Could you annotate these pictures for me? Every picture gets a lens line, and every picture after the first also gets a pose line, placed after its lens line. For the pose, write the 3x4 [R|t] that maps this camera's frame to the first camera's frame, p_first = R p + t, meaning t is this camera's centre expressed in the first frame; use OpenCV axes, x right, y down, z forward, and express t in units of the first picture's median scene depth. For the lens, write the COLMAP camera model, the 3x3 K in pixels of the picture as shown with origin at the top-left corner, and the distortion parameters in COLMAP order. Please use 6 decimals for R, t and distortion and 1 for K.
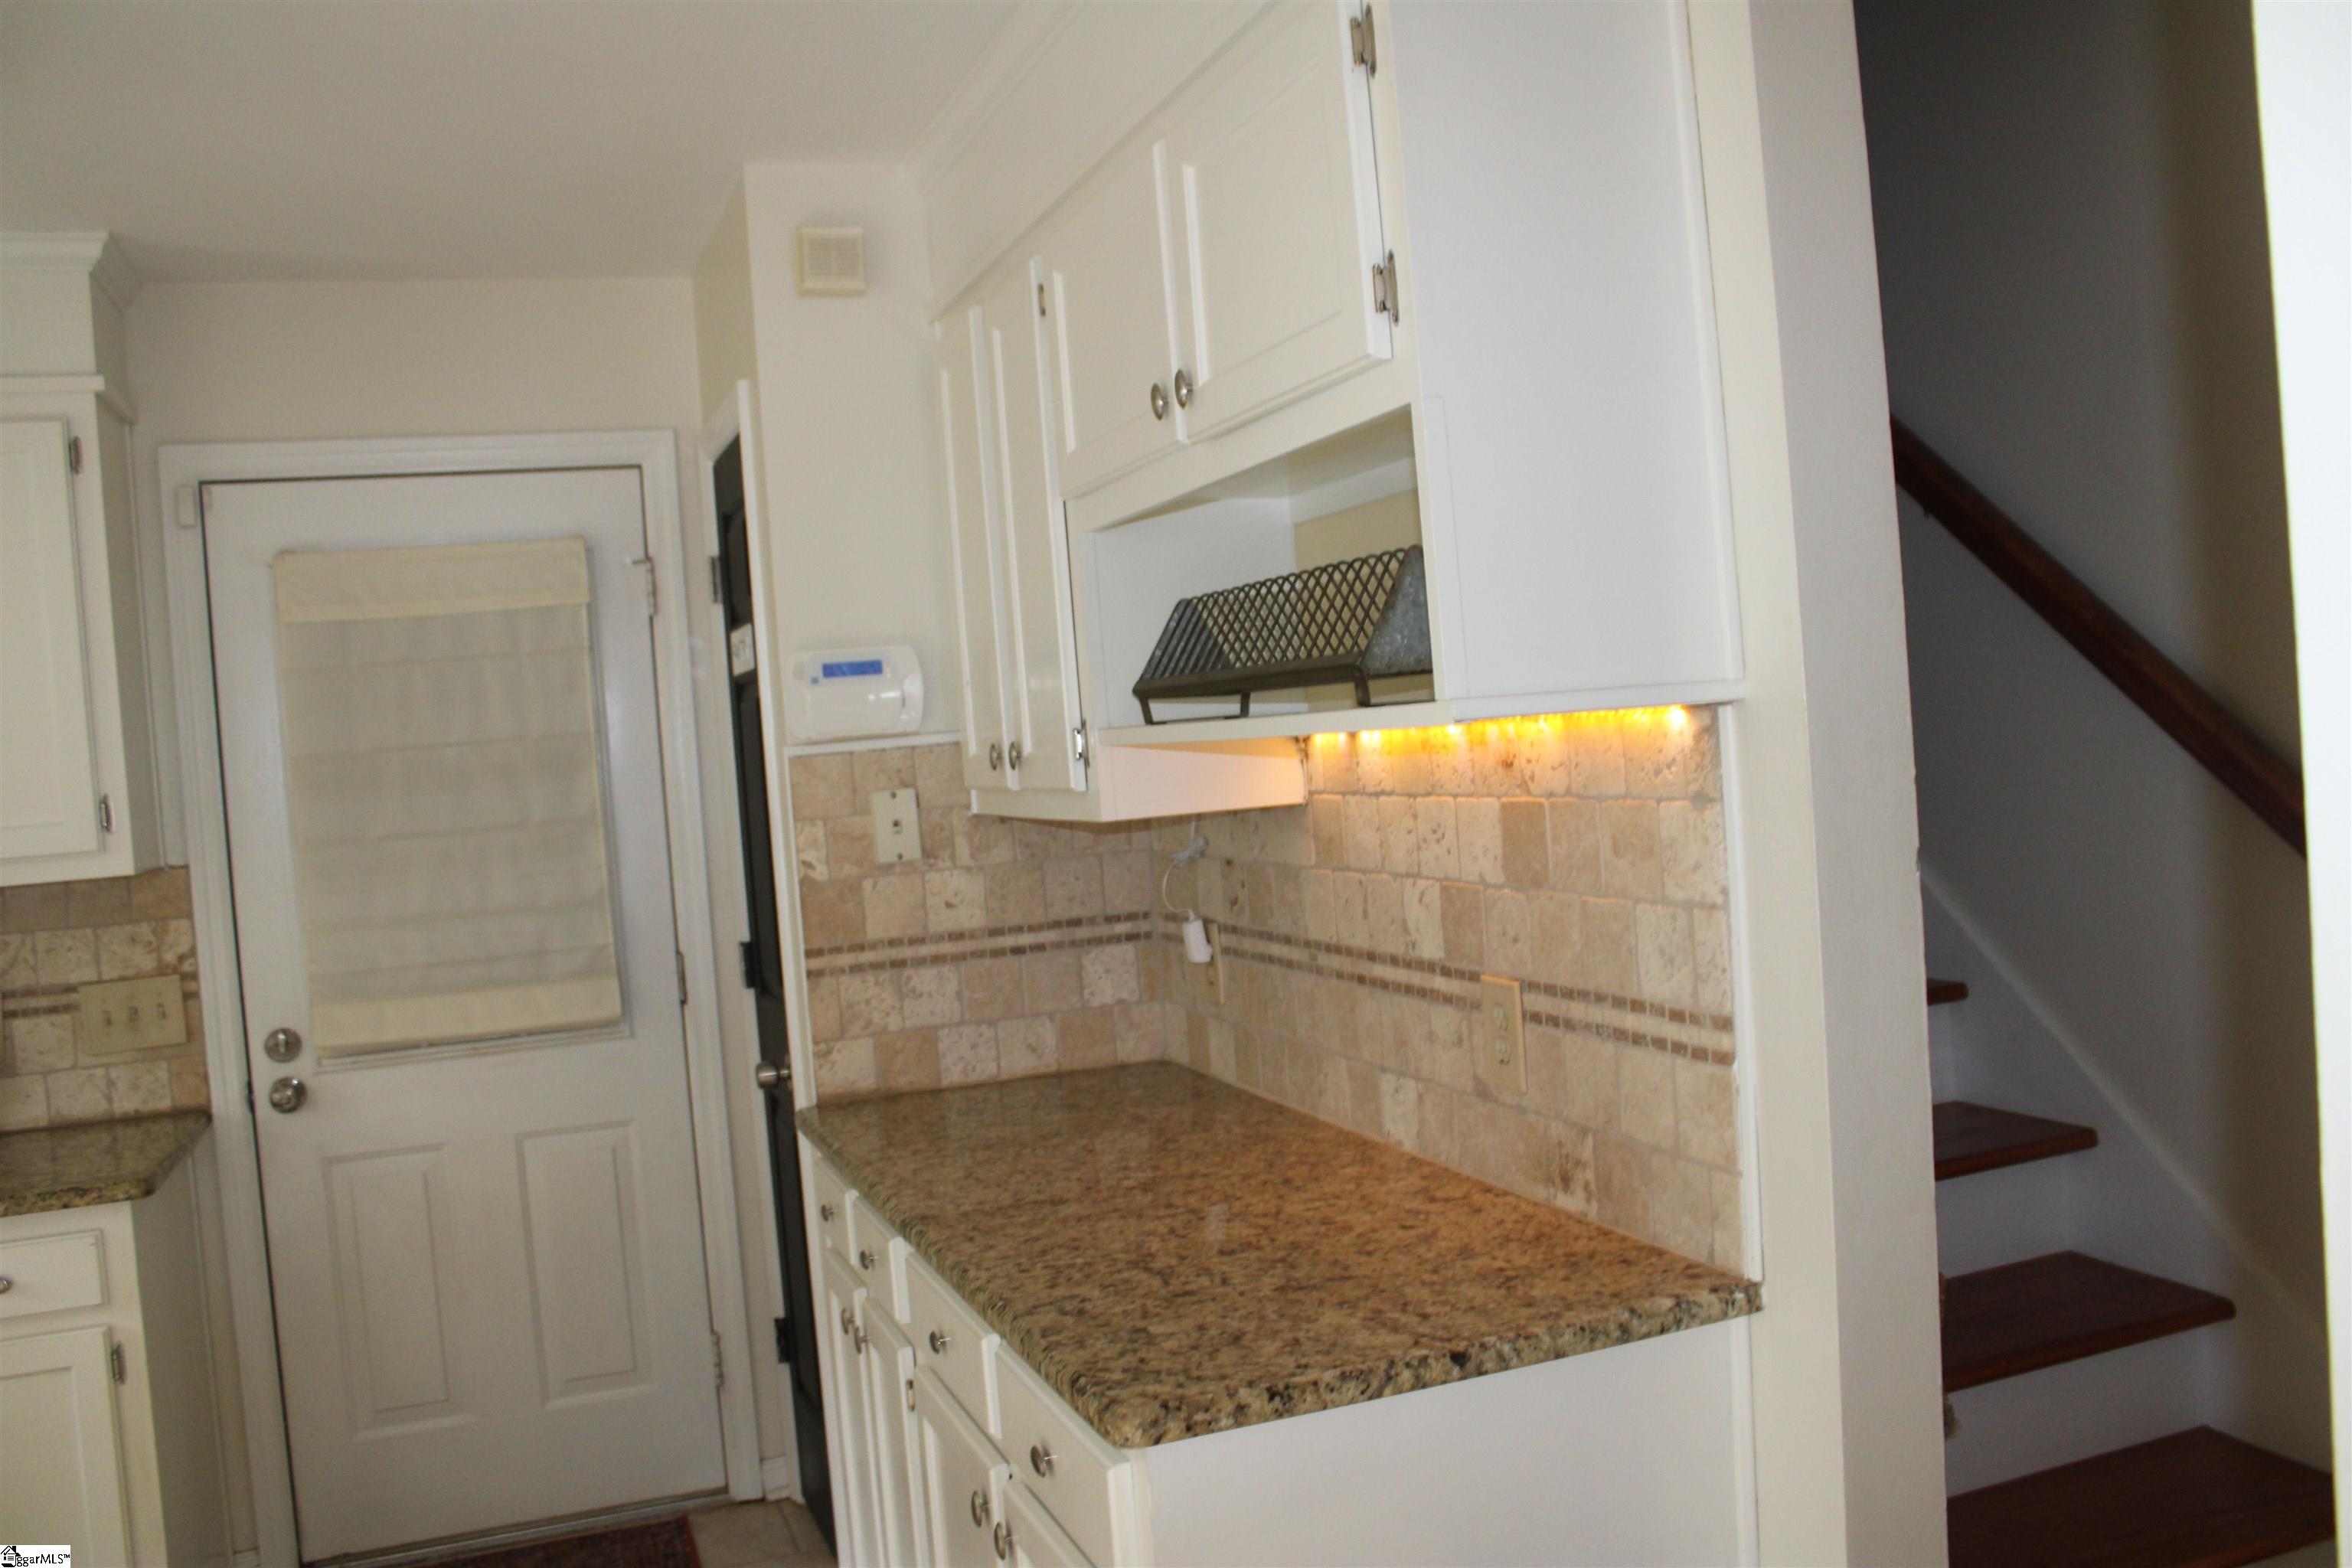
lens RADIAL K [[1952.9, 0, 1176.0], [0, 1952.9, 784.0], [0, 0, 1]] dist [-0.158830, 0.134639]
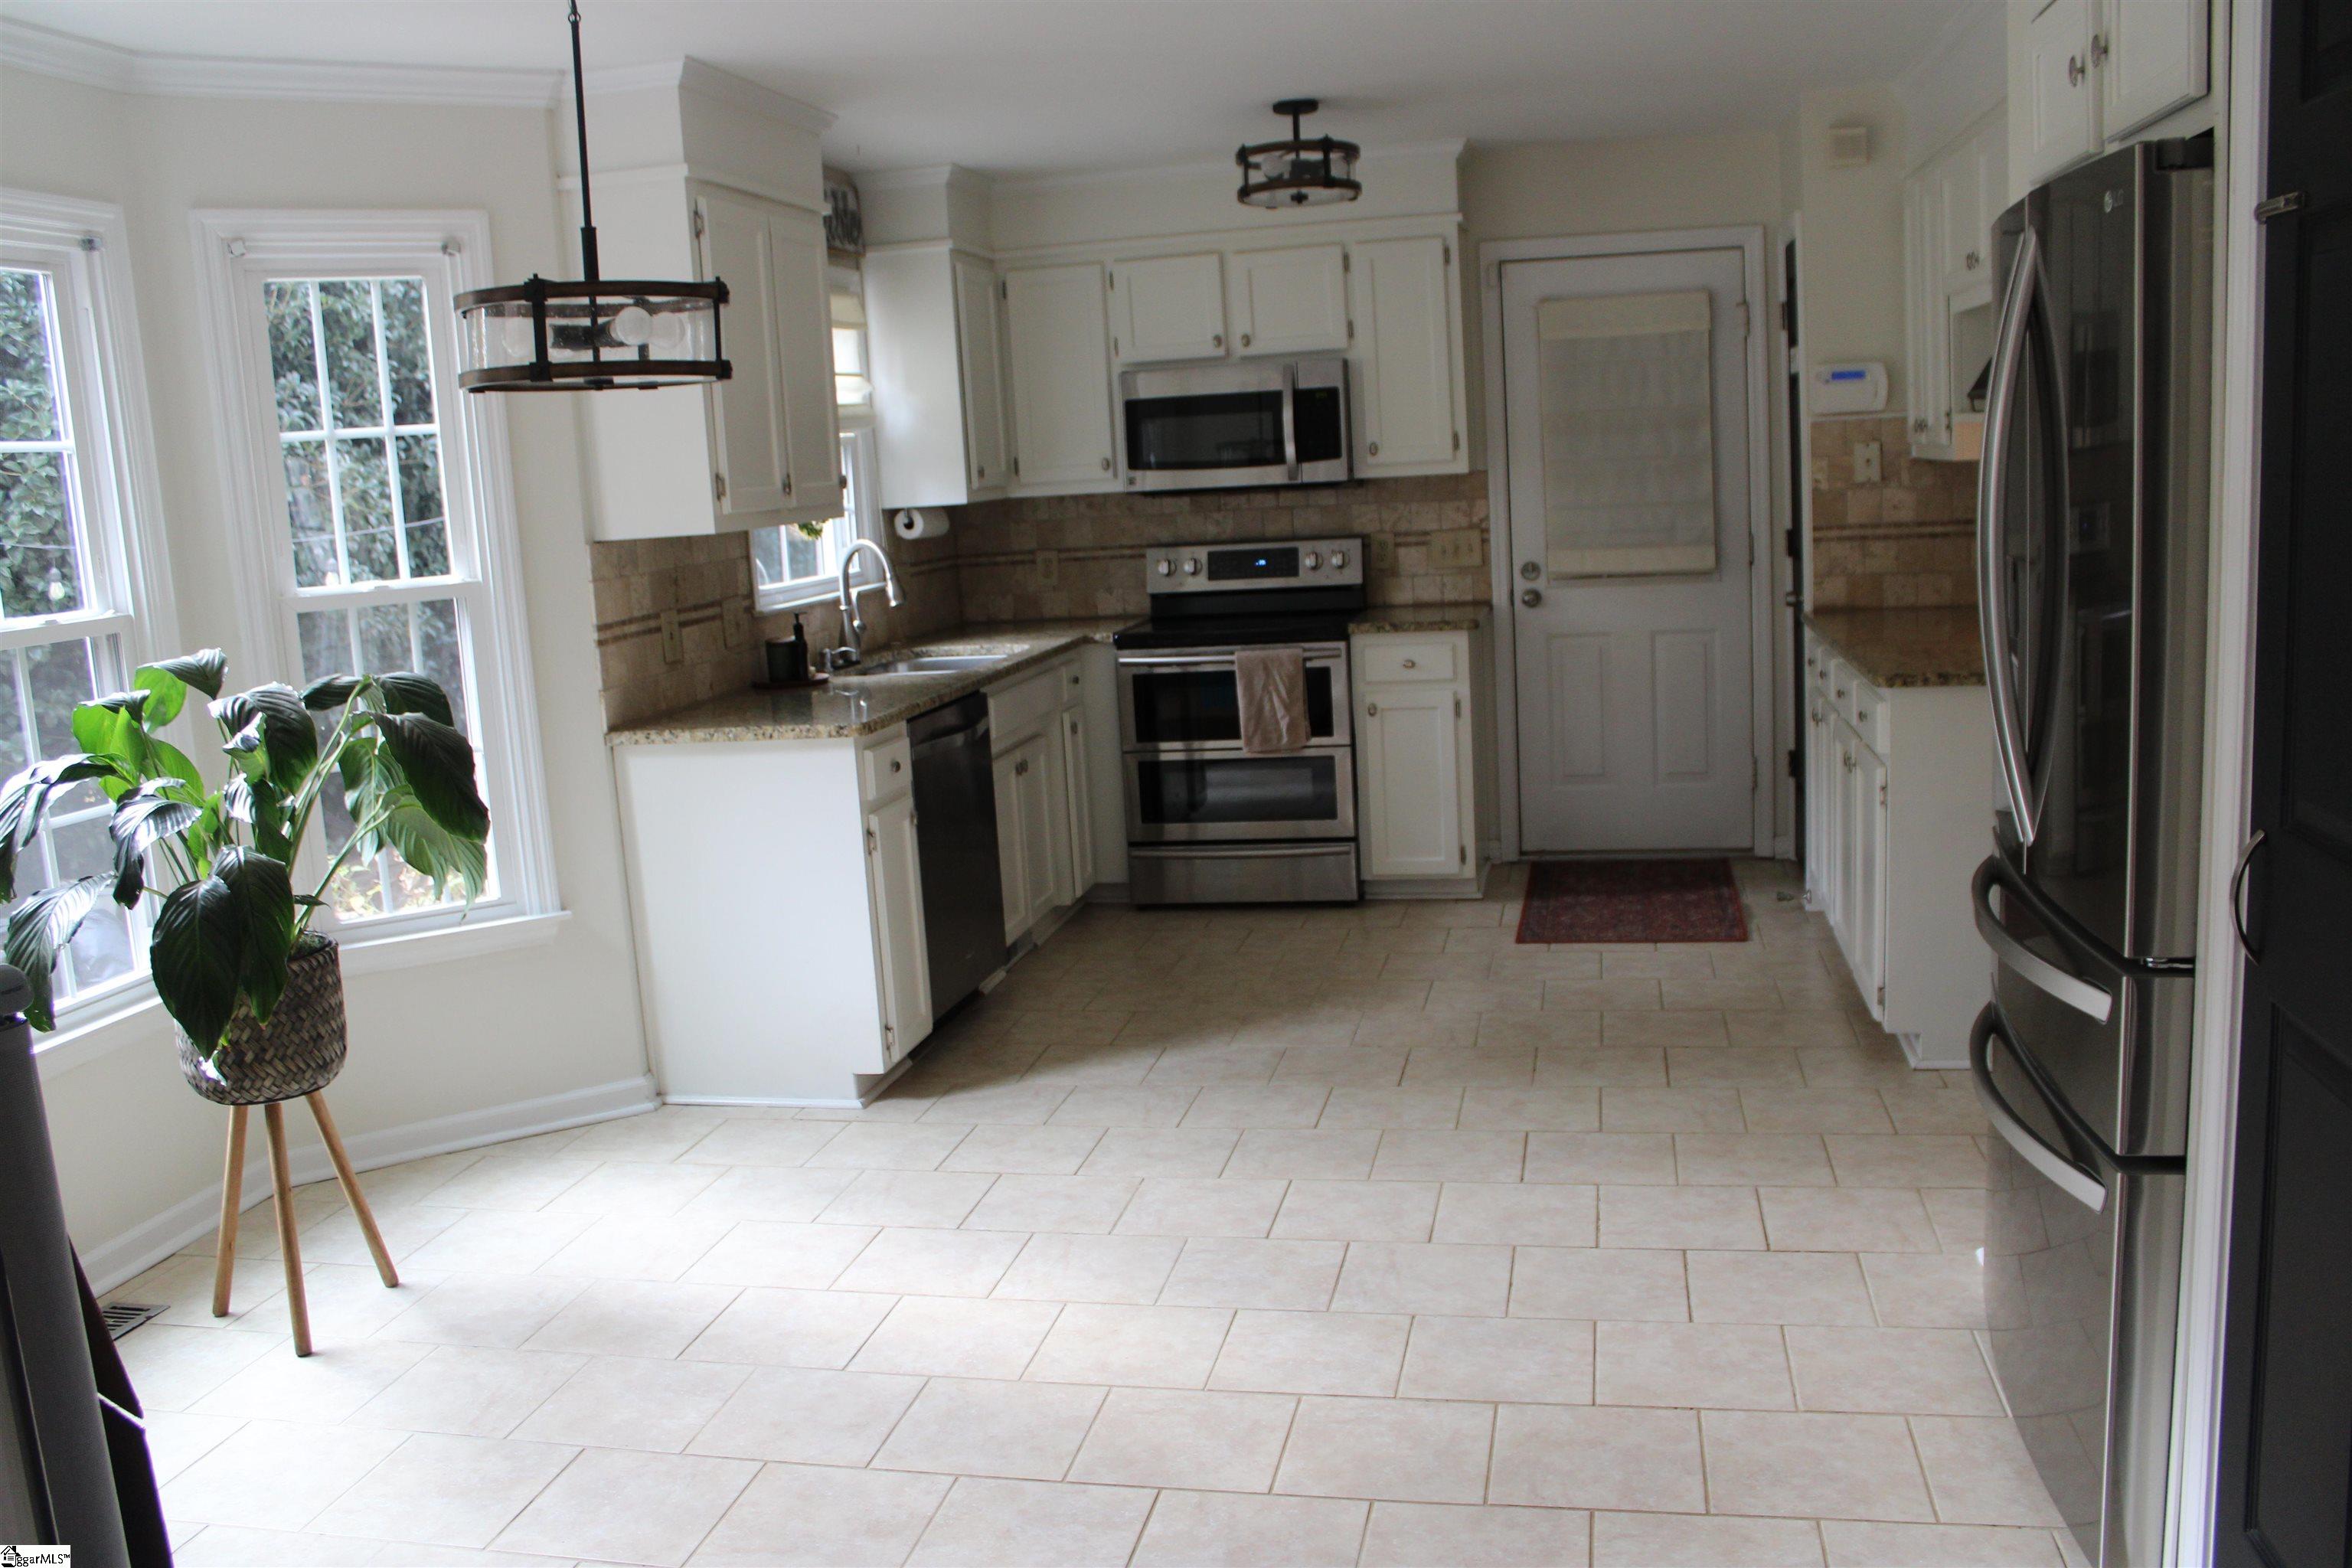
lens RADIAL K [[1982.6, 0, 1176.0], [0, 1982.6, 784.0], [0, 0, 1]] dist [-0.167690, 0.150048]
pose [[0.846997, 0.112863, -0.519478, 0.291789], [-0.021308, 0.983625, 0.178962, 0.006903], [0.531170, -0.140512, 0.835533, -0.929475]]
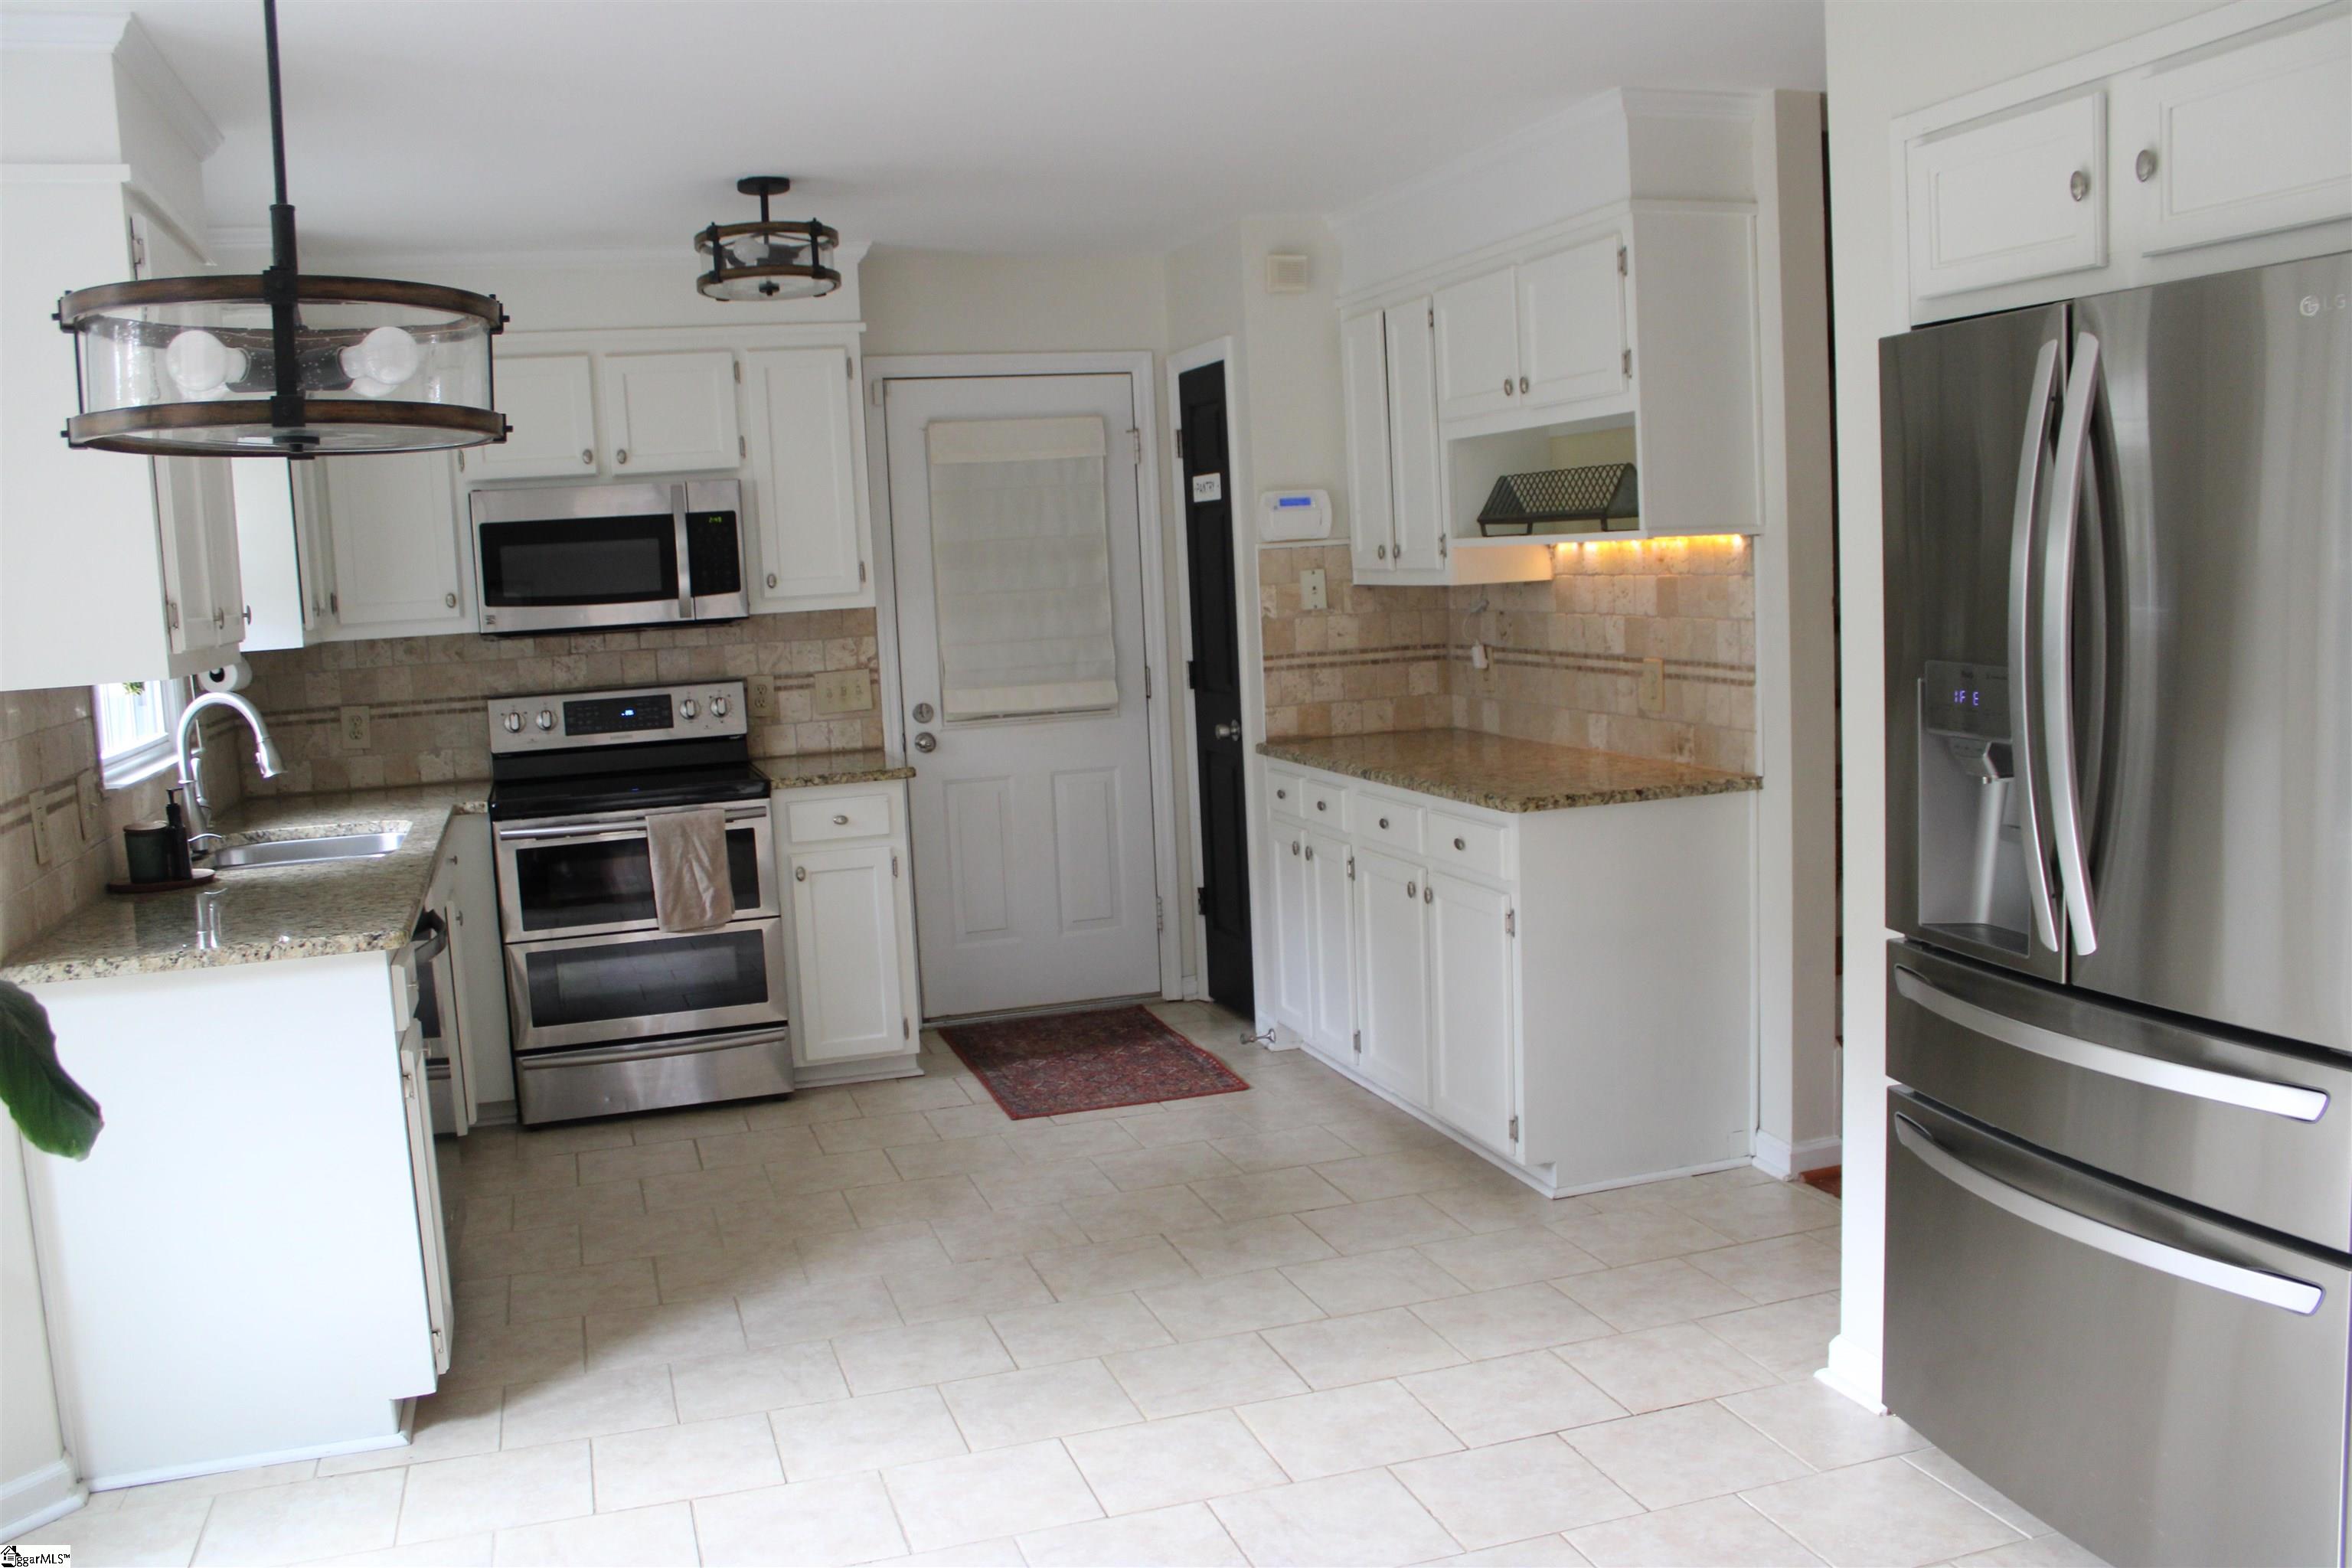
lens RADIAL K [[1982.6, 0, 1176.0], [0, 1982.6, 784.0], [0, 0, 1]] dist [-0.167690, 0.150048]
pose [[0.998588, 0.031557, -0.042723, -0.190400], [-0.027612, 0.995561, 0.089972, 0.040259], [0.045373, -0.088666, 0.995027, -0.867259]]
